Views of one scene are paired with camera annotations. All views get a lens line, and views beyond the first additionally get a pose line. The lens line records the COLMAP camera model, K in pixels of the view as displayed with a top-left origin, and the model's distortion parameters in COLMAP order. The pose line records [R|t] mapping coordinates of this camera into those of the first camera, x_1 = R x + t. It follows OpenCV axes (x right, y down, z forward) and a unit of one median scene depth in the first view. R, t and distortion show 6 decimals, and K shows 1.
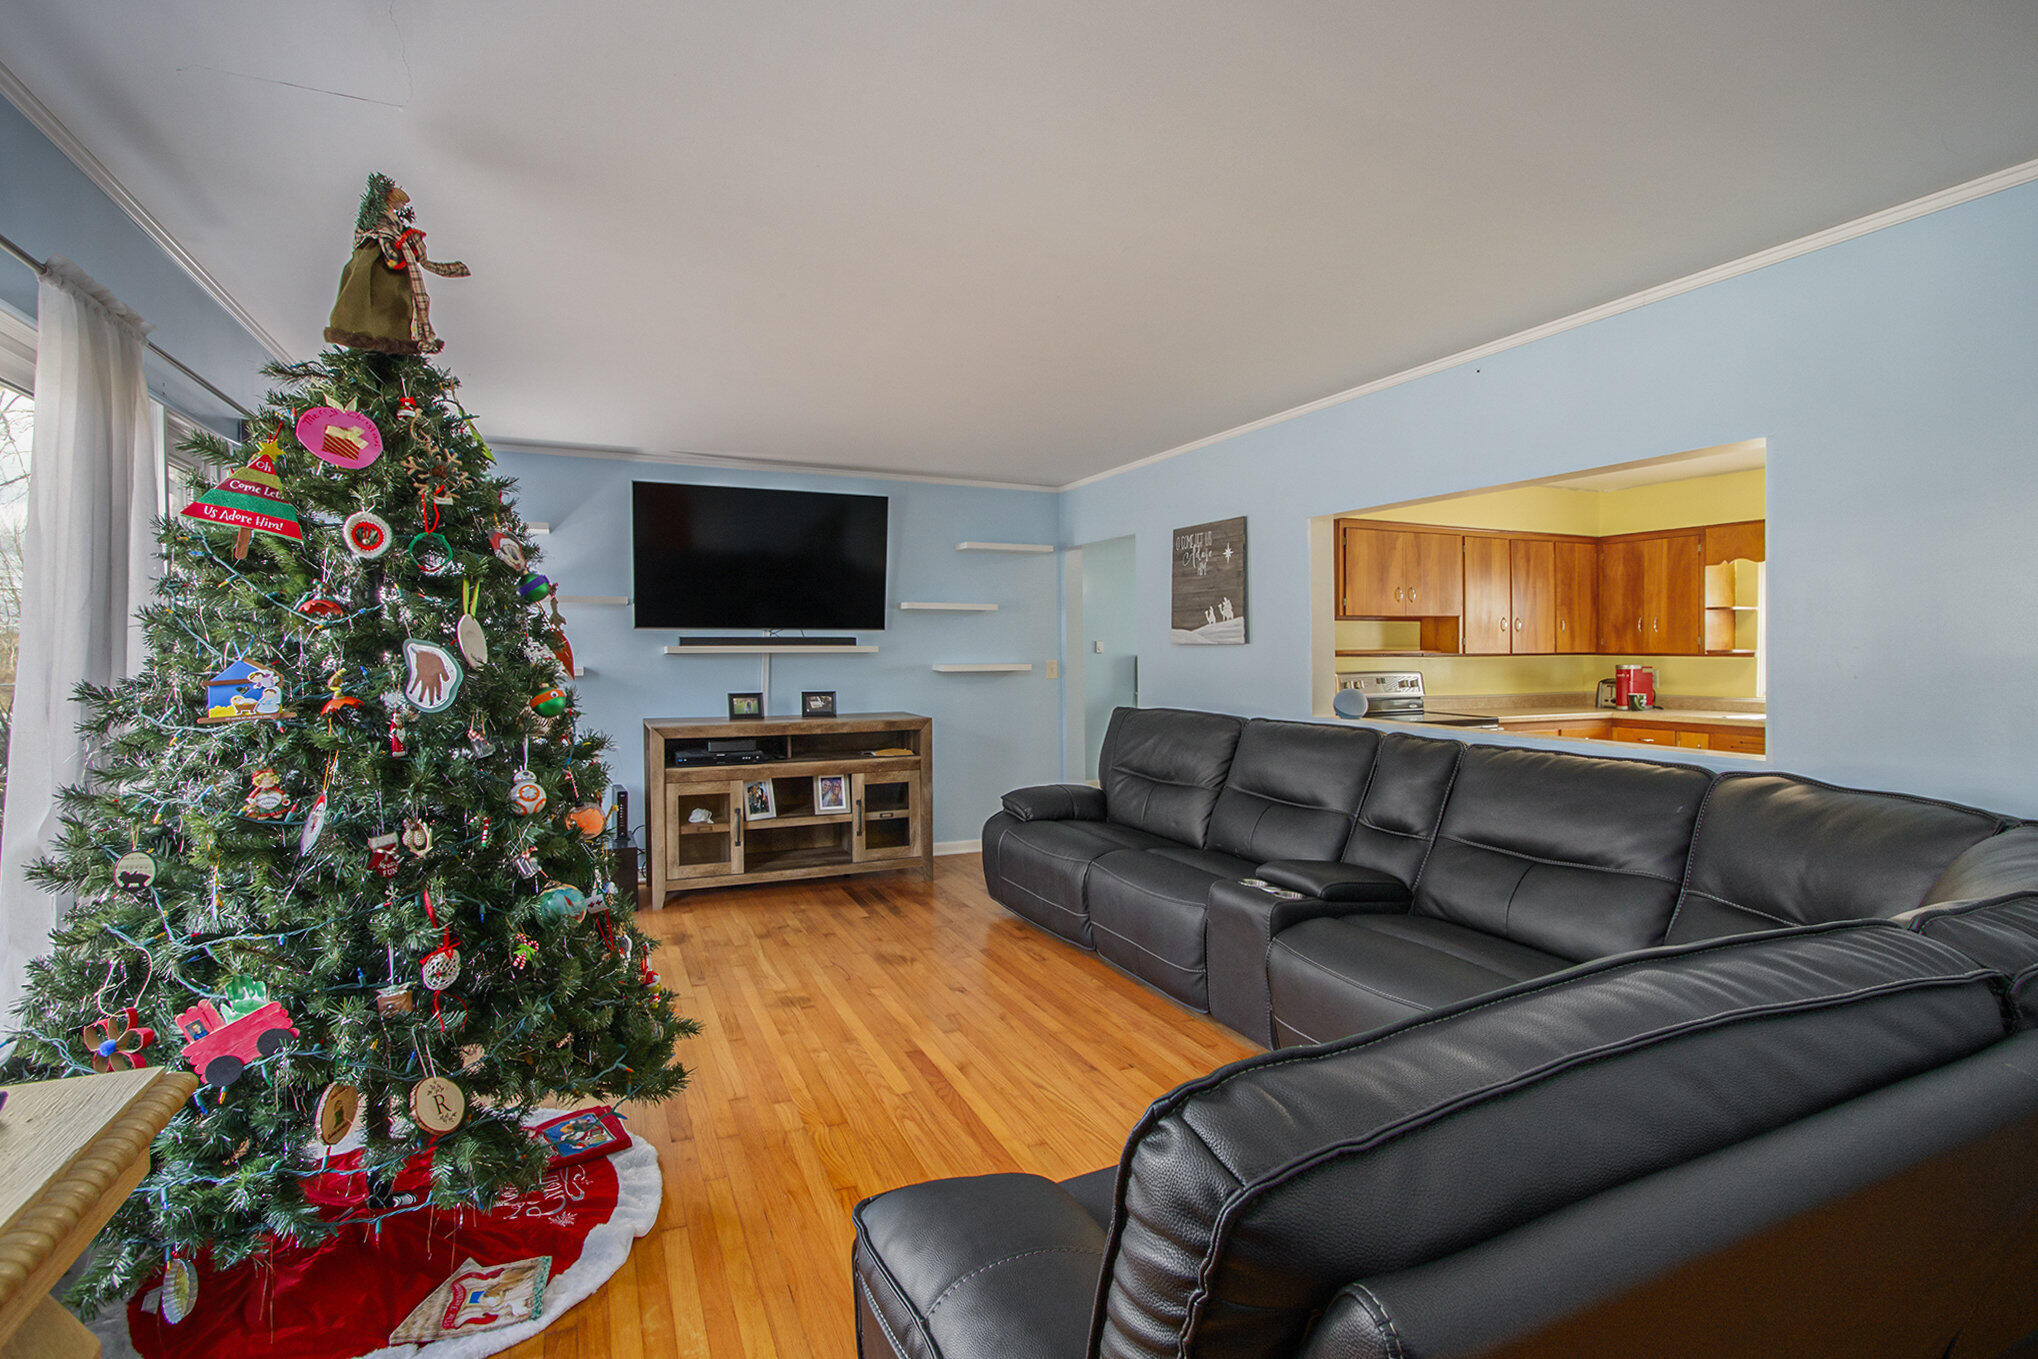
lens RADIAL K [[953.0, 0, 983.3], [0, 953.0, 648.6], [0, 0, 1]] dist [-0.000306, 0.000983]
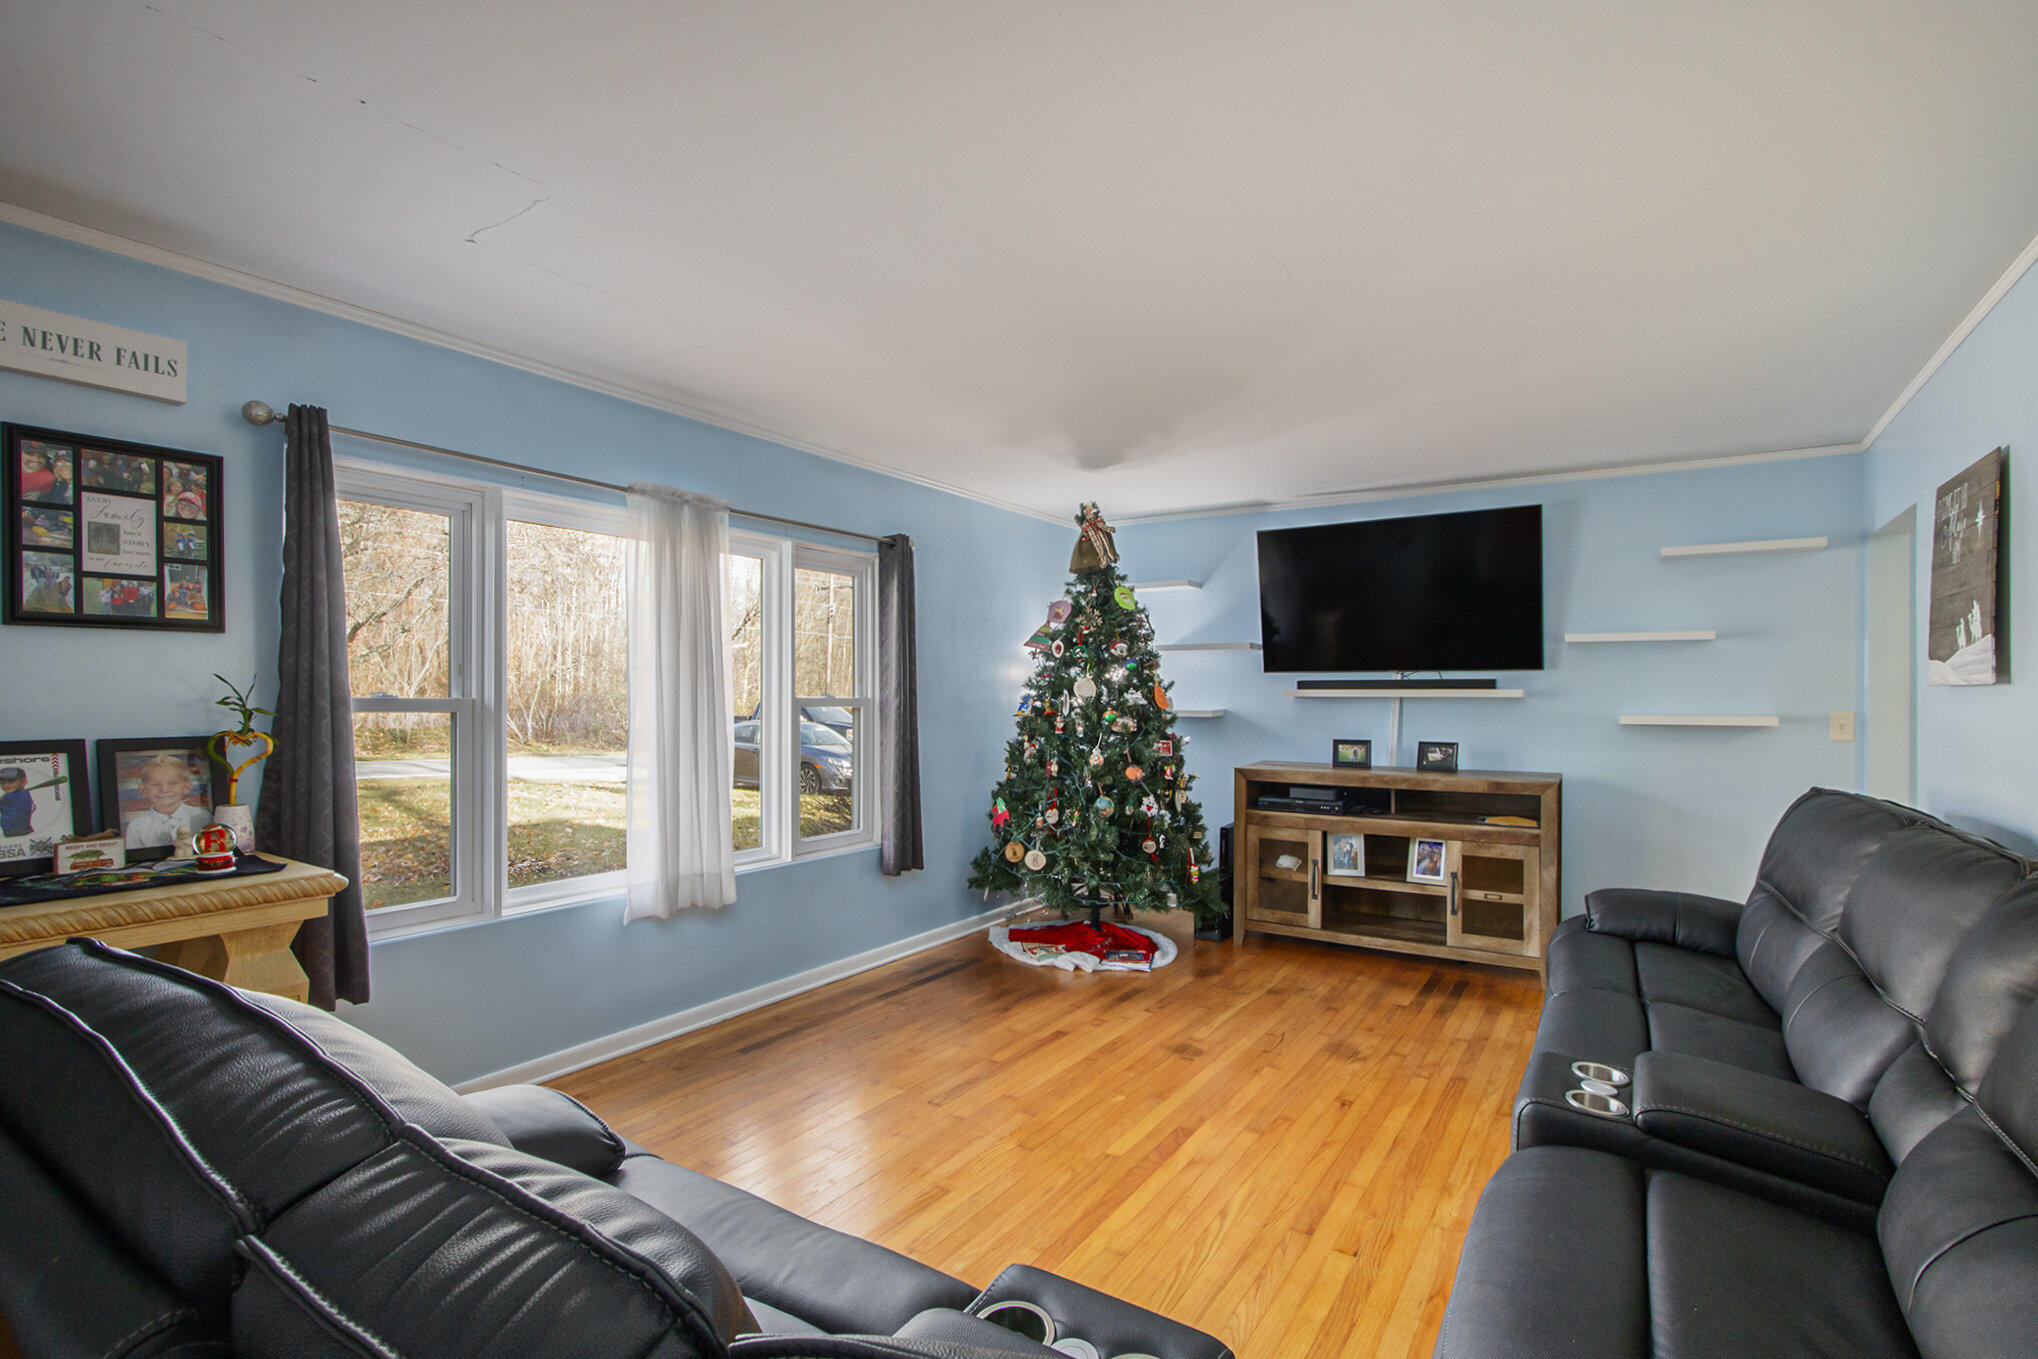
lens RADIAL K [[953.0, 0, 1005.2], [0, 953.0, 670.6], [0, 0, 1]] dist [-0.000306, 0.000983]
pose [[0.551907, -0.017330, -0.833726, 0.355145], [-0.004013, 0.999717, -0.023437, 0.001876], [0.833896, 0.016281, 0.551681, 0.200944]]
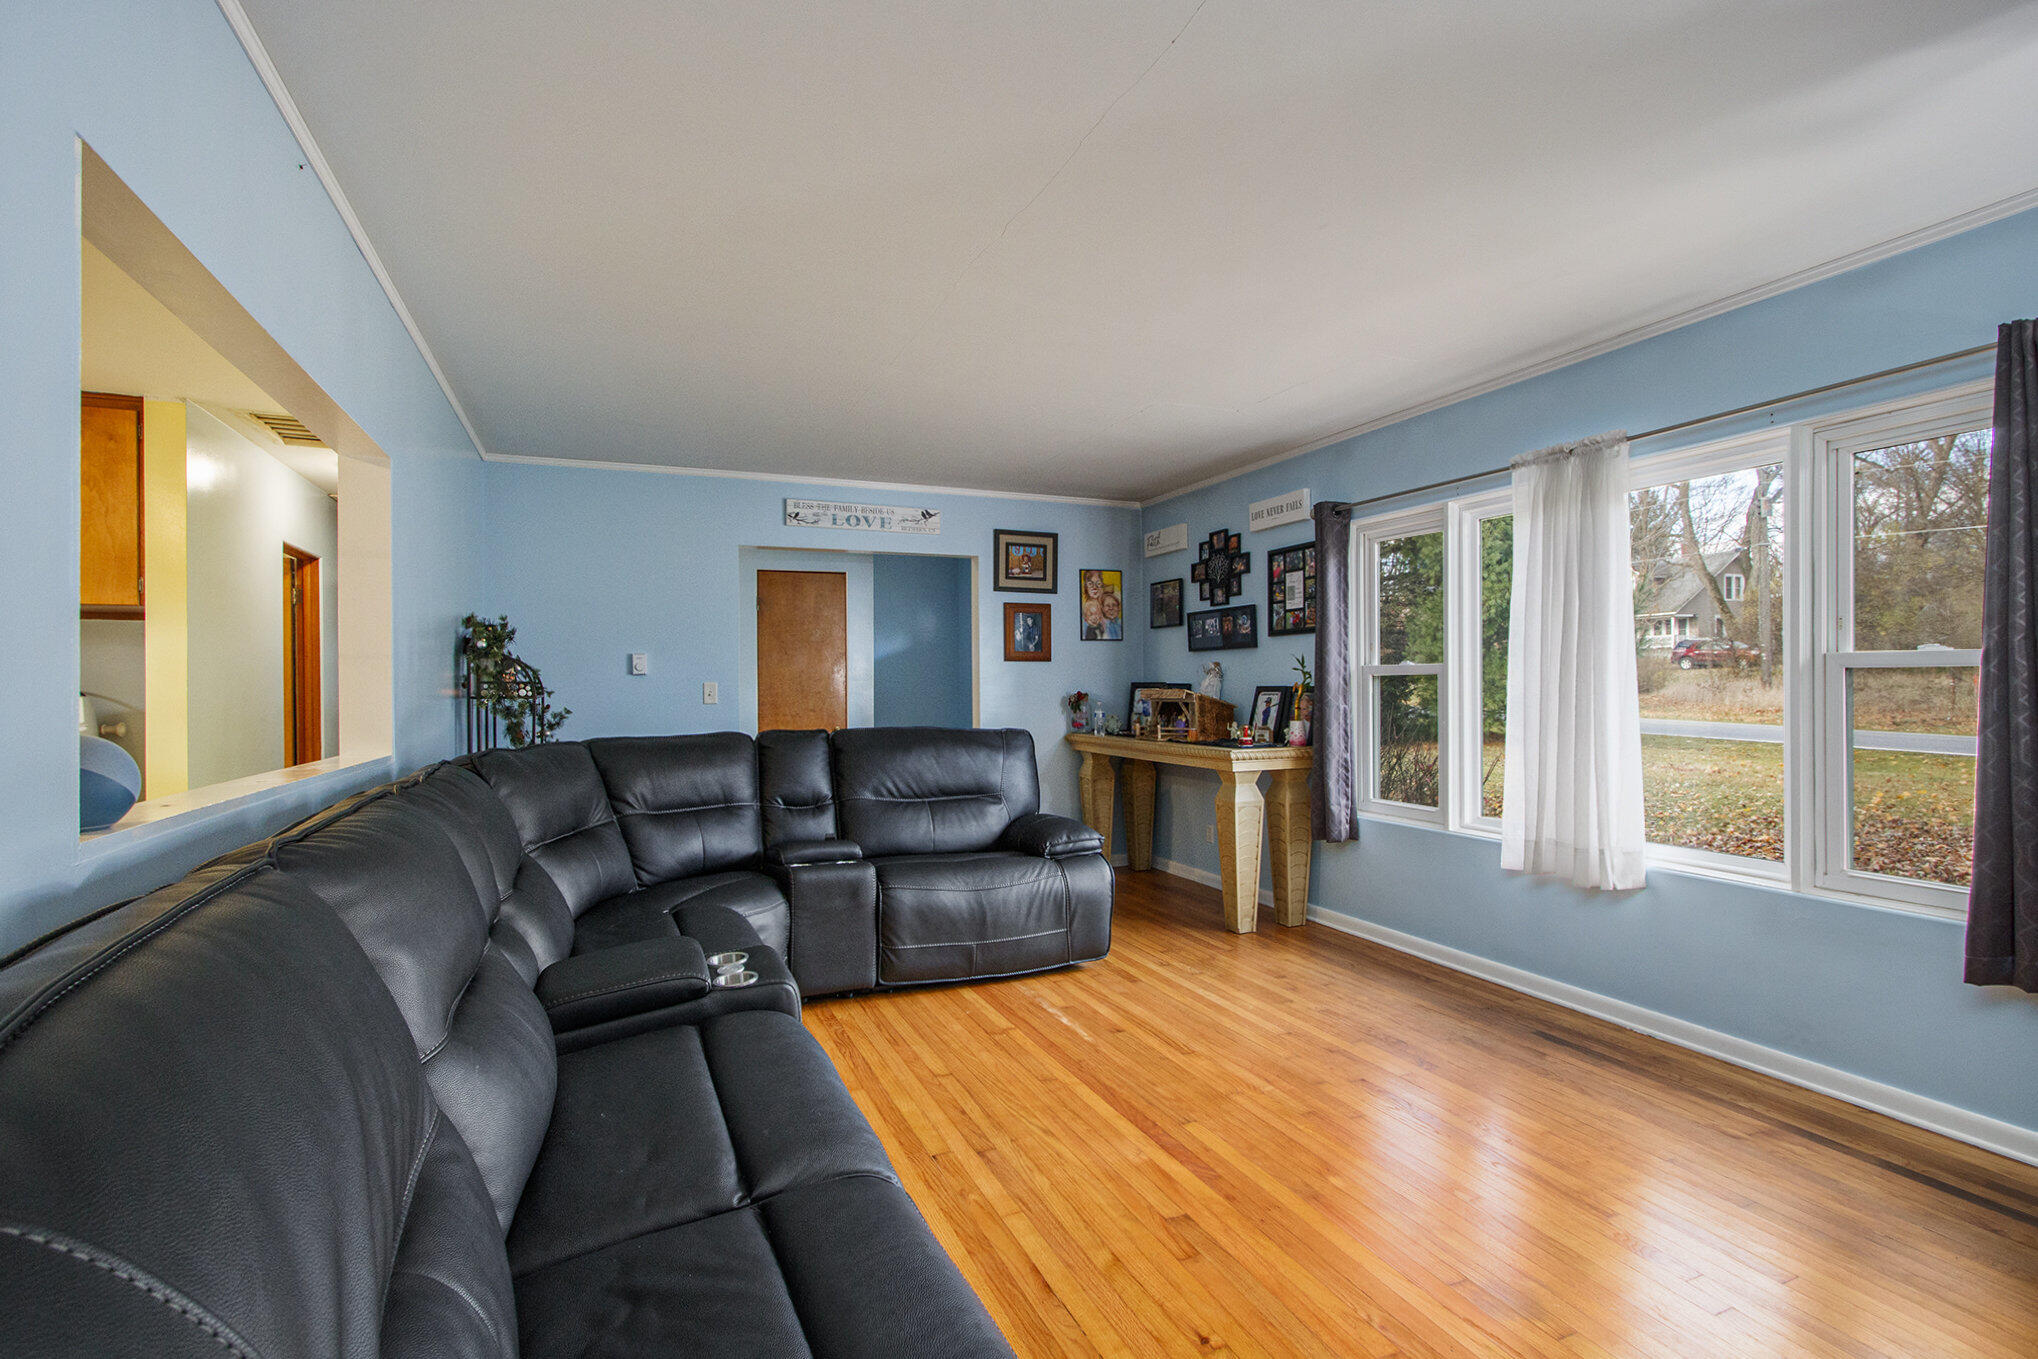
lens RADIAL K [[953.0, 0, 1016.6], [0, 953.0, 678.2], [0, 0, 1]] dist [-0.000306, 0.000983]
pose [[-0.999869, 0.006522, -0.014795, 0.051866], [0.006586, 0.999969, -0.004313, 0.019016], [0.014767, -0.004409, -0.999881, 1.026113]]
